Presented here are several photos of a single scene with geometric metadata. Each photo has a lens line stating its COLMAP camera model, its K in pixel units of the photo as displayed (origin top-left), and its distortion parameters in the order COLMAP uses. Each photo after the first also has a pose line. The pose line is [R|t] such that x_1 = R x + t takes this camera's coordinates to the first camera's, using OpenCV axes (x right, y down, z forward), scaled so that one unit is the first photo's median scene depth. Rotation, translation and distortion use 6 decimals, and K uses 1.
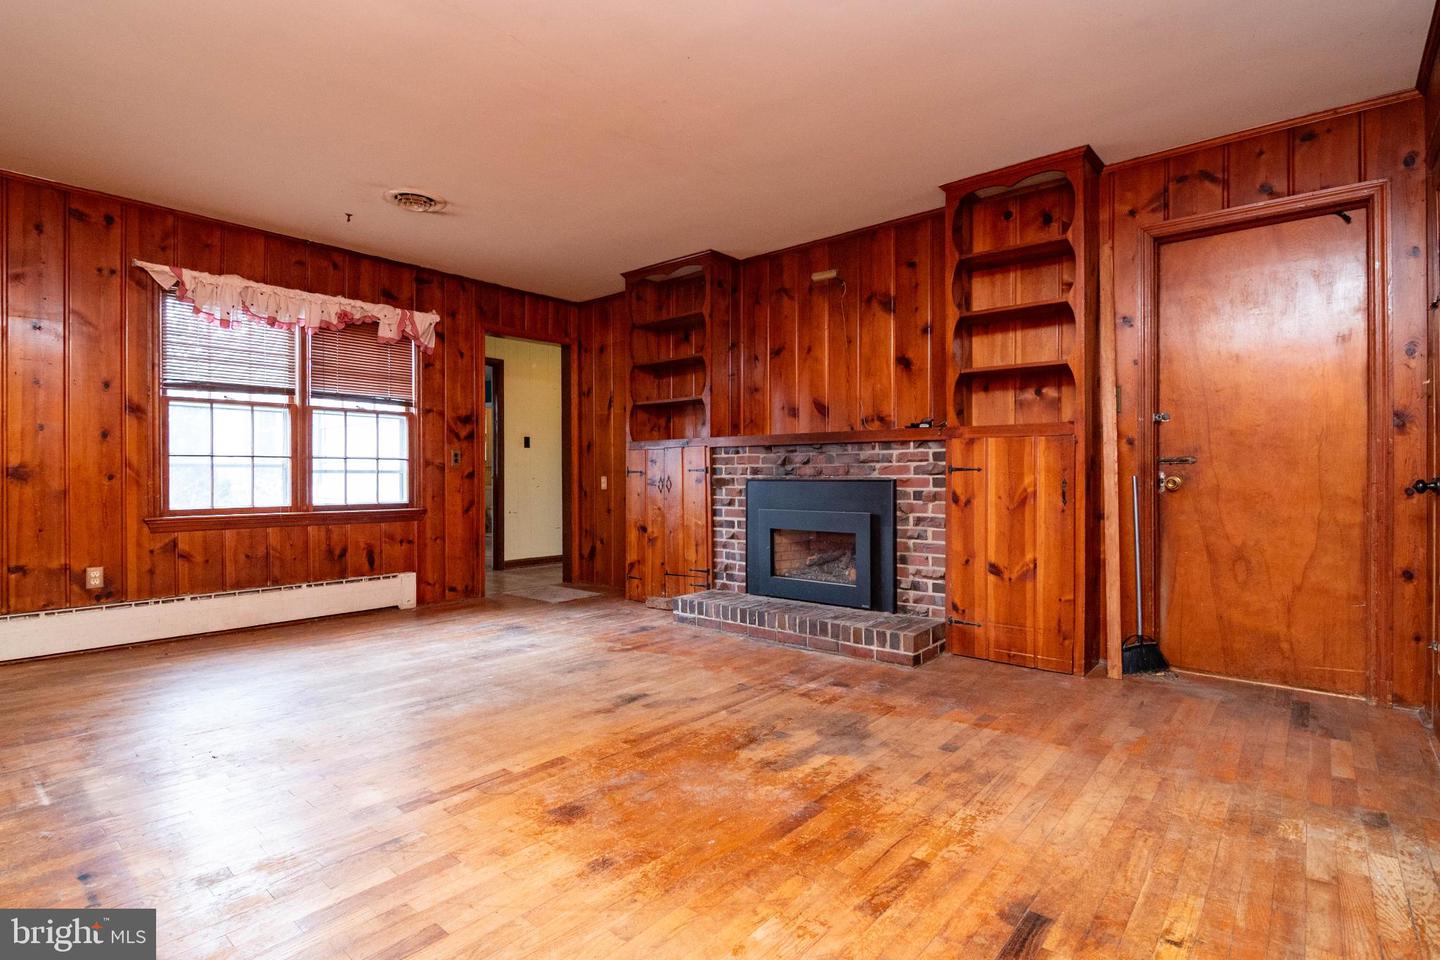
lens RADIAL K [[704.1, 0, 714.8], [0, 704.1, 479.2], [0, 0, 1]] dist [-0.006090, -0.001146]
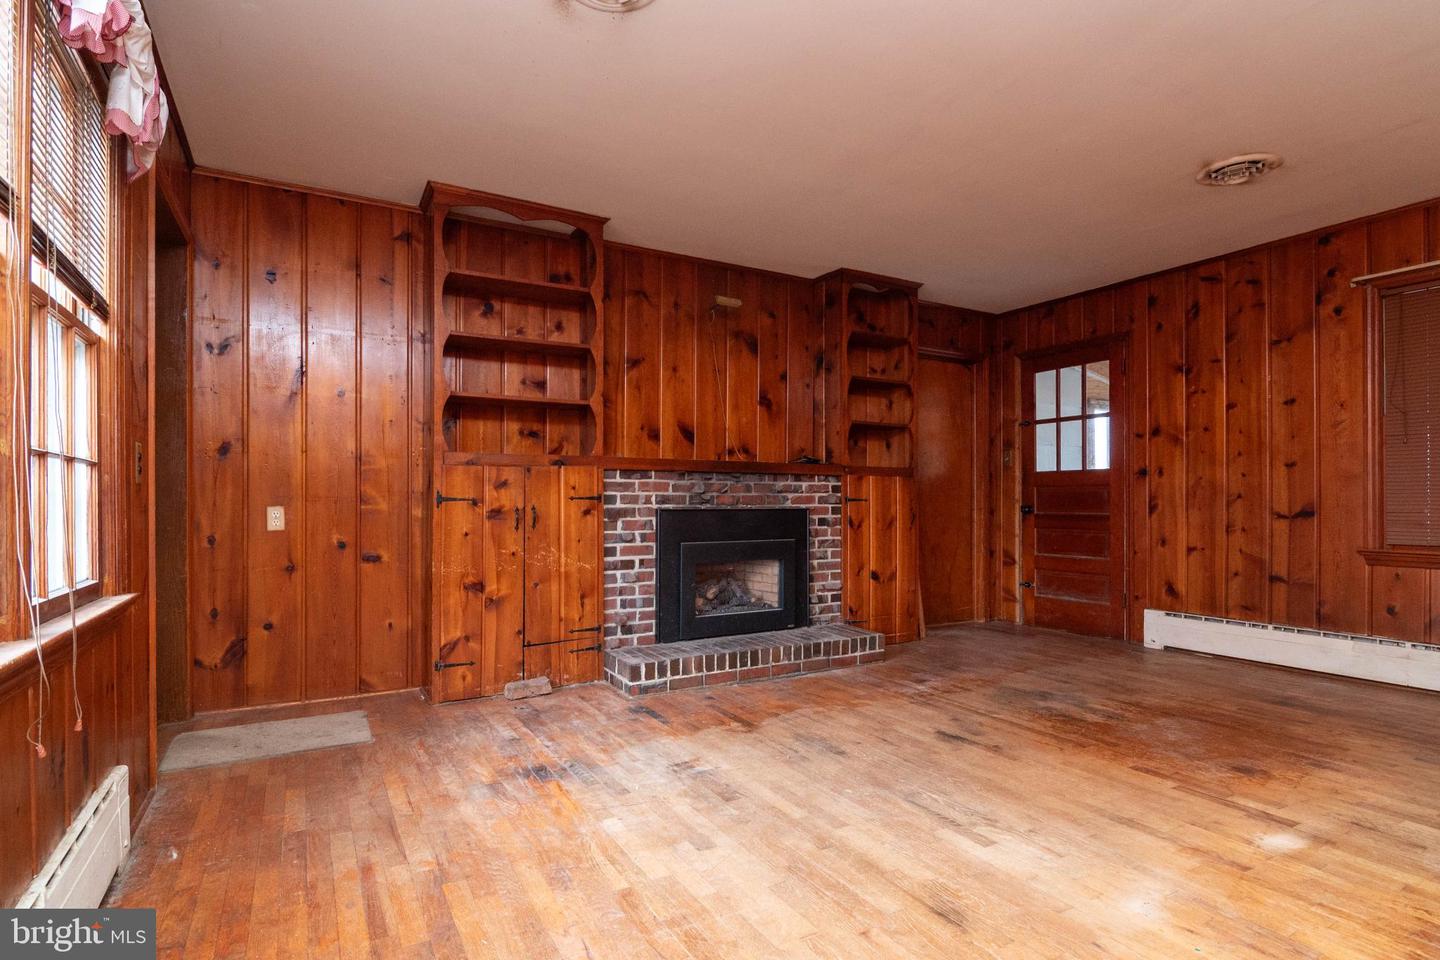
lens RADIAL K [[731.1, 0, 722.4], [0, 731.1, 499.9], [0, 0, 1]] dist [0.004030, -0.016611]
pose [[0.326017, 0.005094, 0.945350, -1.010932], [0.006059, 0.999954, -0.007478, -0.005597], [-0.945344, 0.008166, 0.325971, 0.840856]]
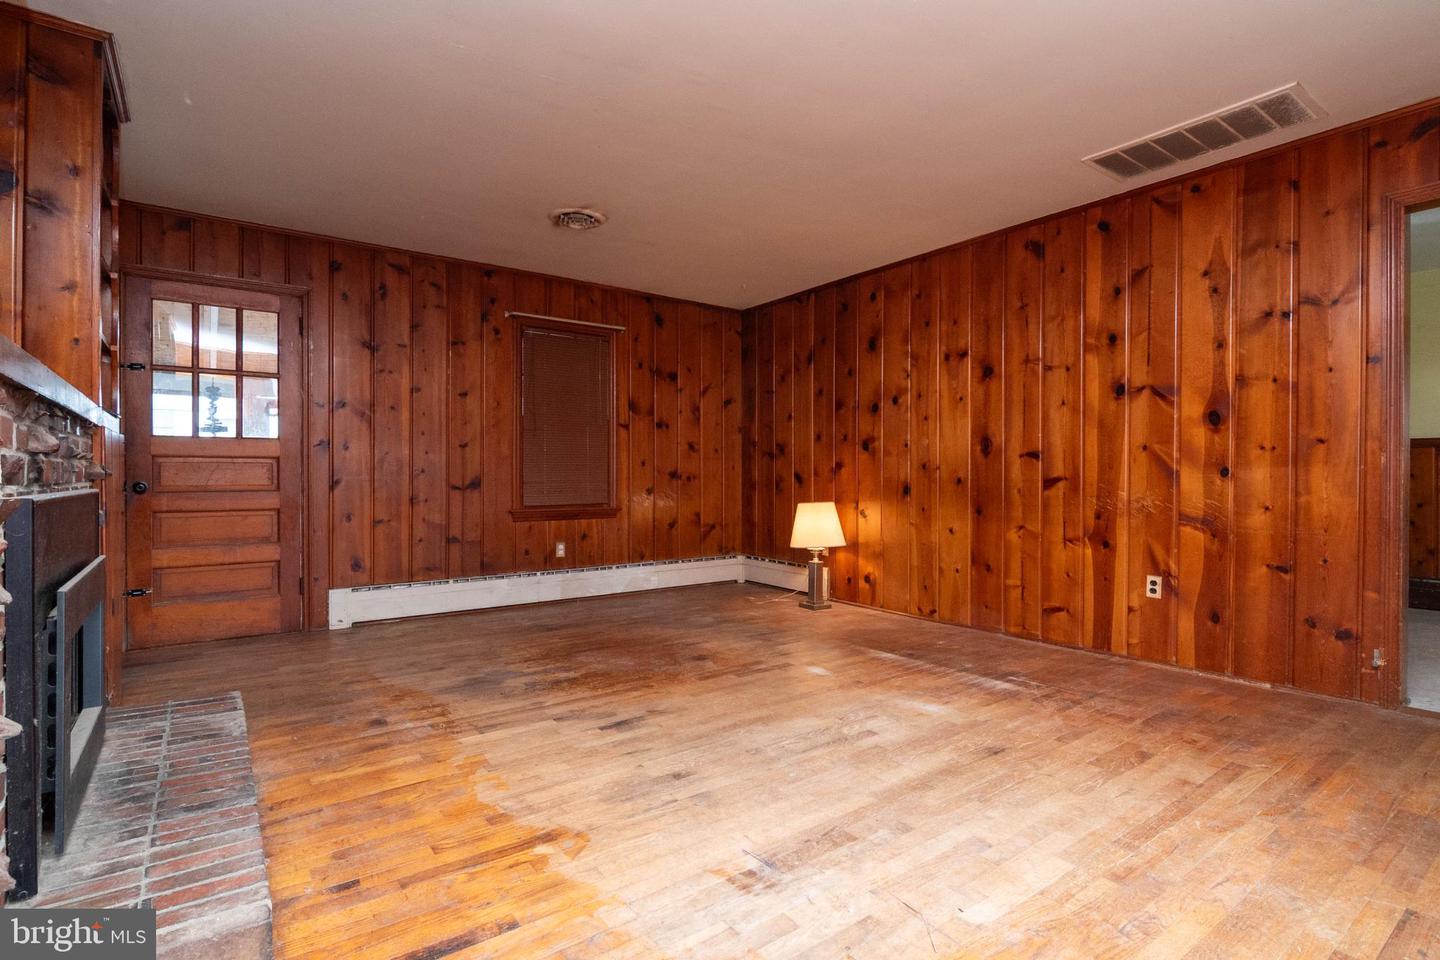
lens RADIAL K [[691.0, 0, 720.4], [0, 691.0, 477.6], [0, 0, 1]] dist [-0.002920, -0.001205]
pose [[-0.975414, 0.003281, 0.220355, -0.383212], [0.005220, 0.999953, 0.008216, -0.011419], [-0.220318, 0.009164, -0.975385, 1.593956]]
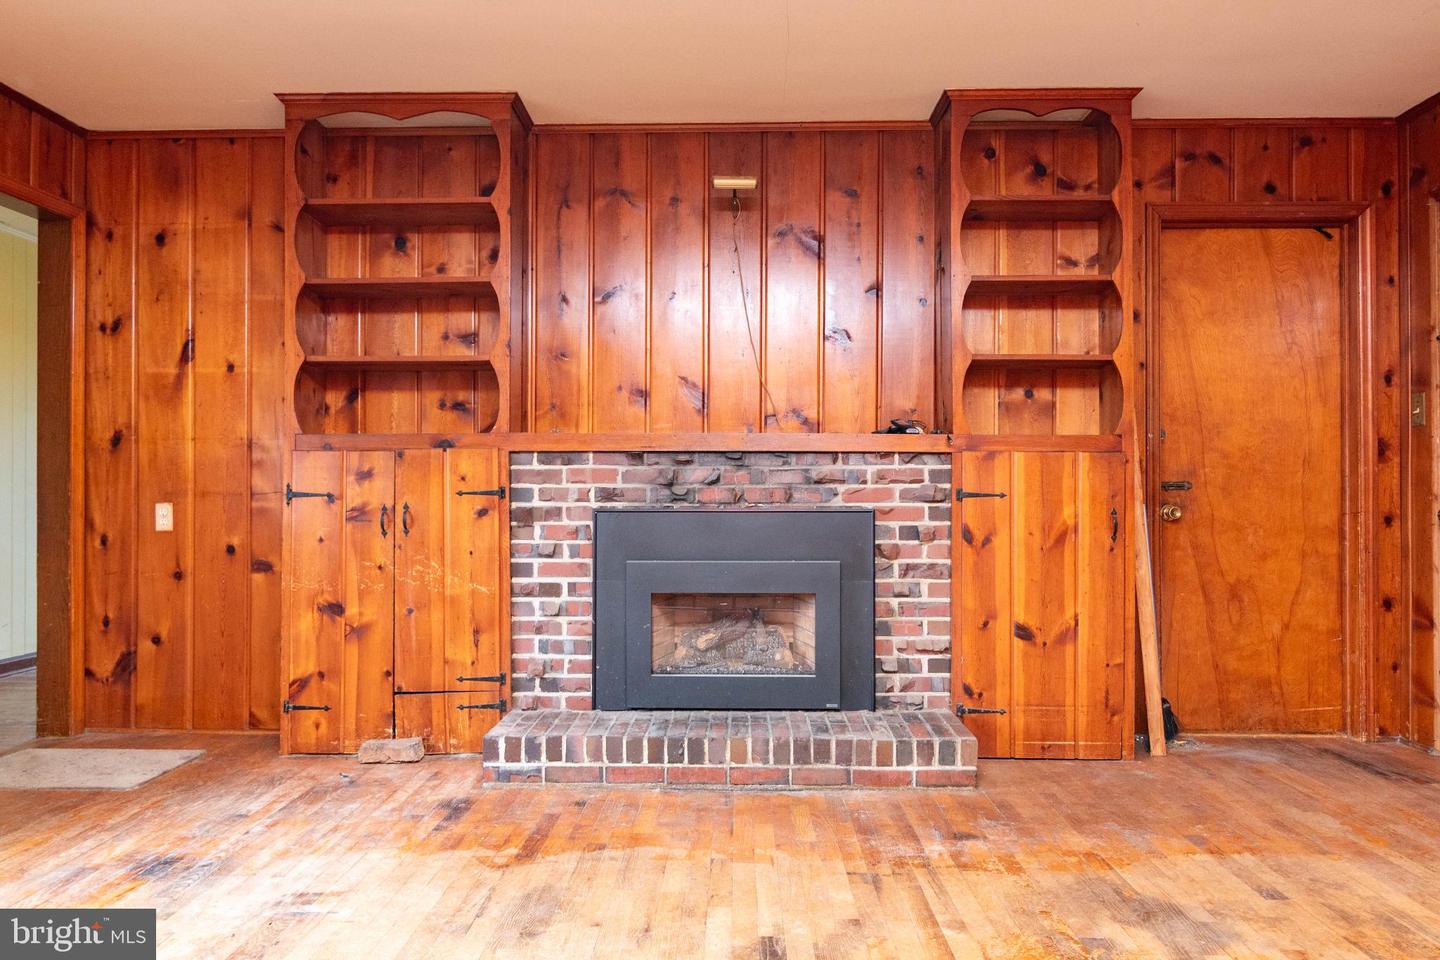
lens RADIAL K [[996.7, 0, 713.7], [0, 996.7, 484.1], [0, 0, 1]] dist [-0.002872, -0.001498]
pose [[0.772285, 0.011243, 0.635177, -0.519150], [0.001853, 0.999799, -0.019950, -0.005422], [-0.635273, 0.016584, 0.772109, 0.413094]]
